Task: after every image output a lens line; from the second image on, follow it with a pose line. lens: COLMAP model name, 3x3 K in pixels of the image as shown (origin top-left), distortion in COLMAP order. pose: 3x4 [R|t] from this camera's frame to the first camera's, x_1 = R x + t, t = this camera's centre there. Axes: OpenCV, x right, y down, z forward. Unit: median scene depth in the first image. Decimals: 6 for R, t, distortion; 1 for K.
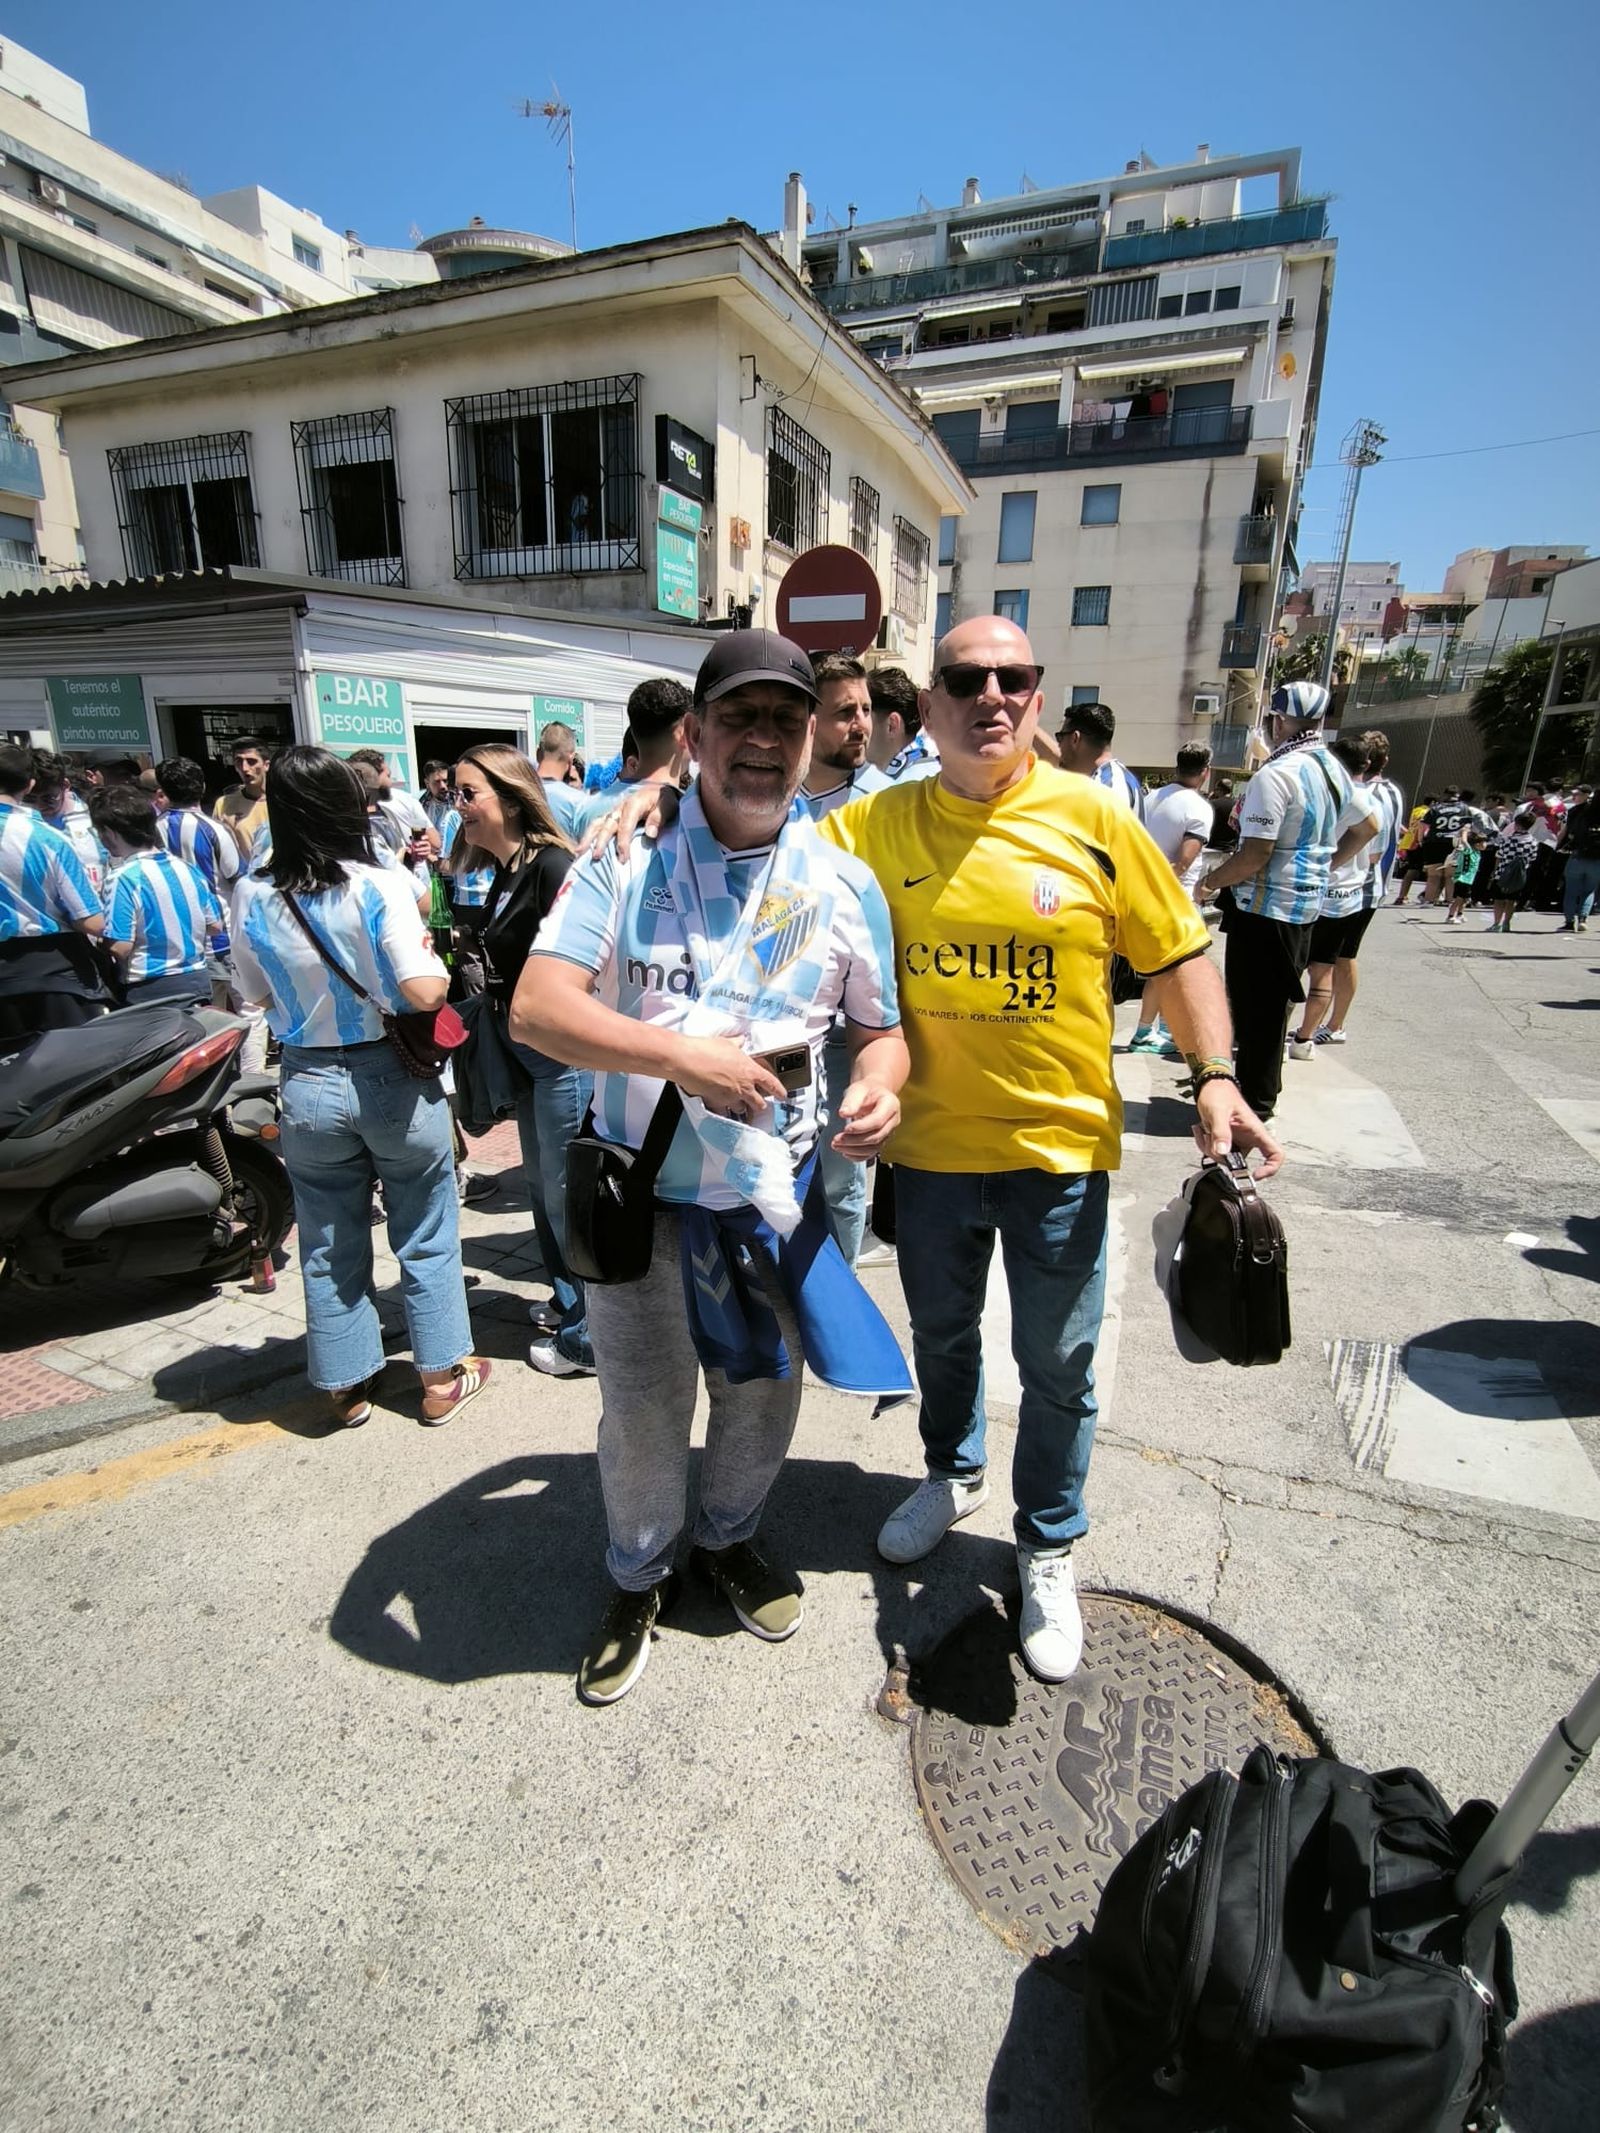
lens RADIAL K [[989.4, 0, 812.7], [0, 989.4, 1062.3], [0, 0, 1]] dist [-0.011440, 0.004249]
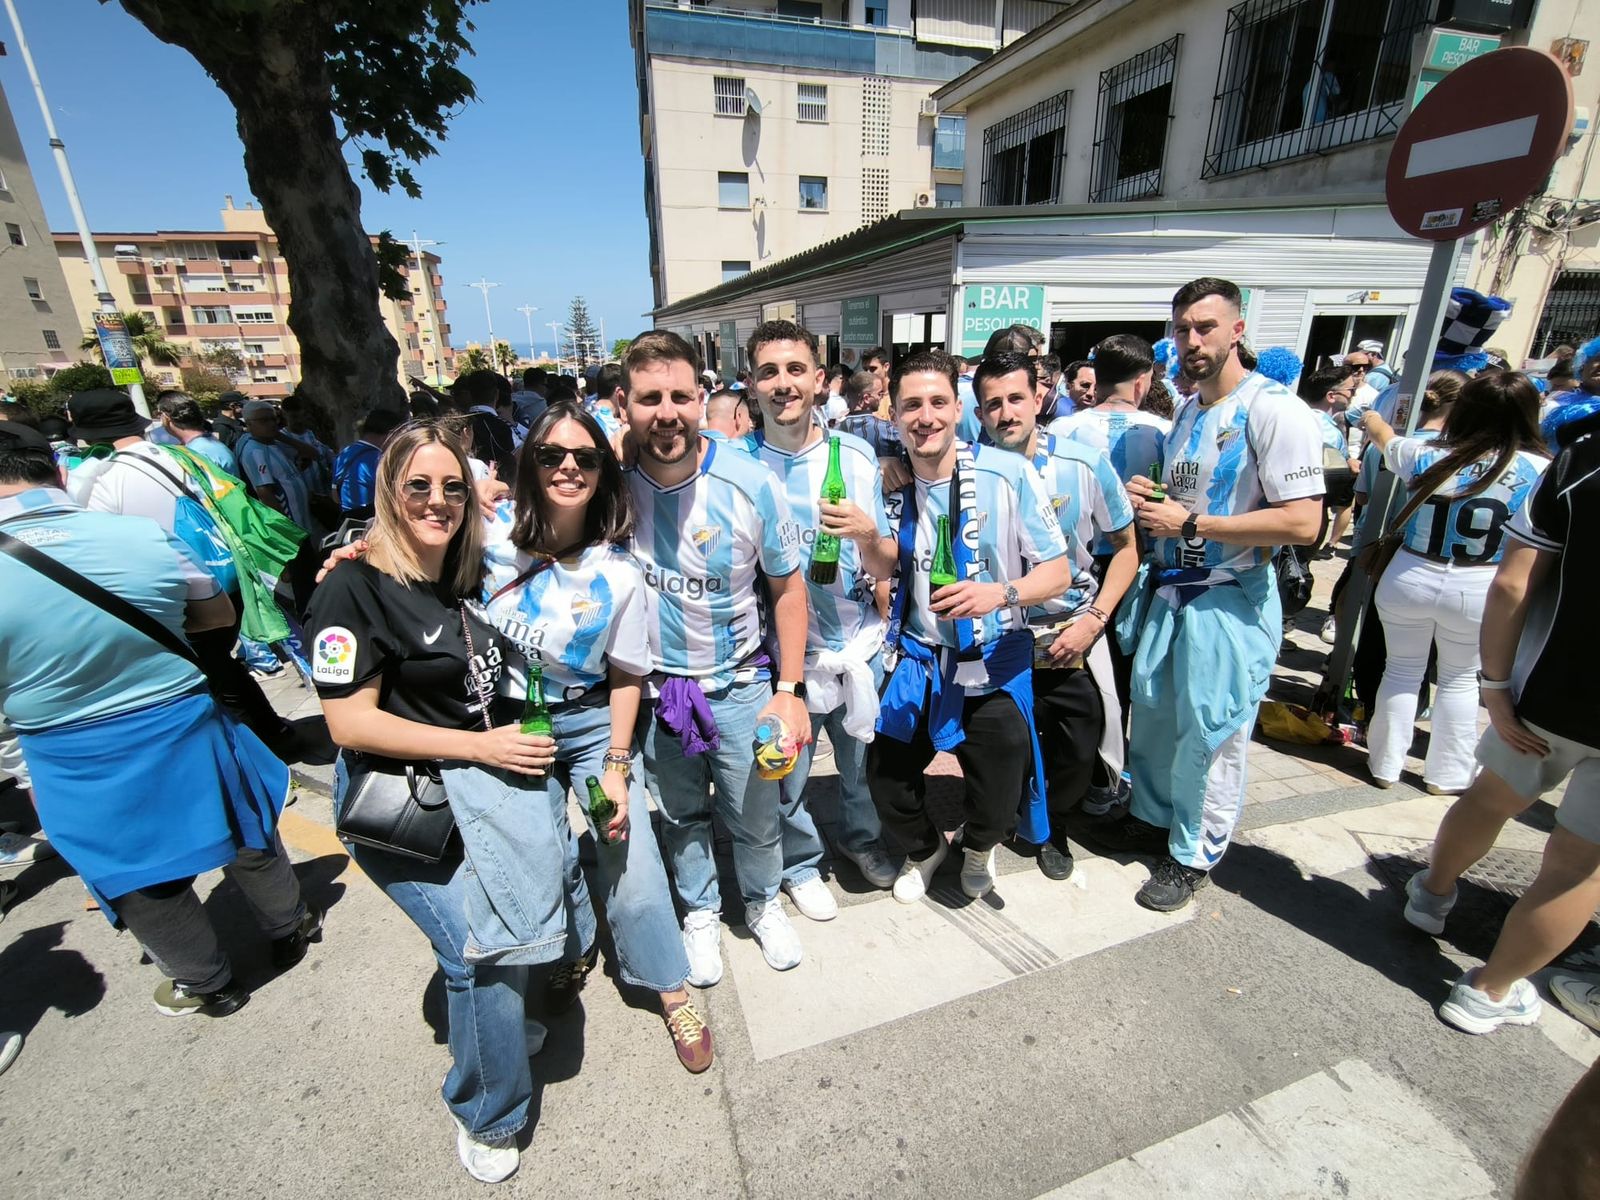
lens RADIAL K [[742.1, 0, 790.1], [0, 742.1, 595.6], [0, 0, 1]] dist [-0.011440, 0.004249]
pose [[0.631852, 0.229080, -0.740463, 0.072017], [-0.197682, 0.971361, 0.131829, -0.051421], [0.749457, 0.063080, 0.659042, 0.132749]]
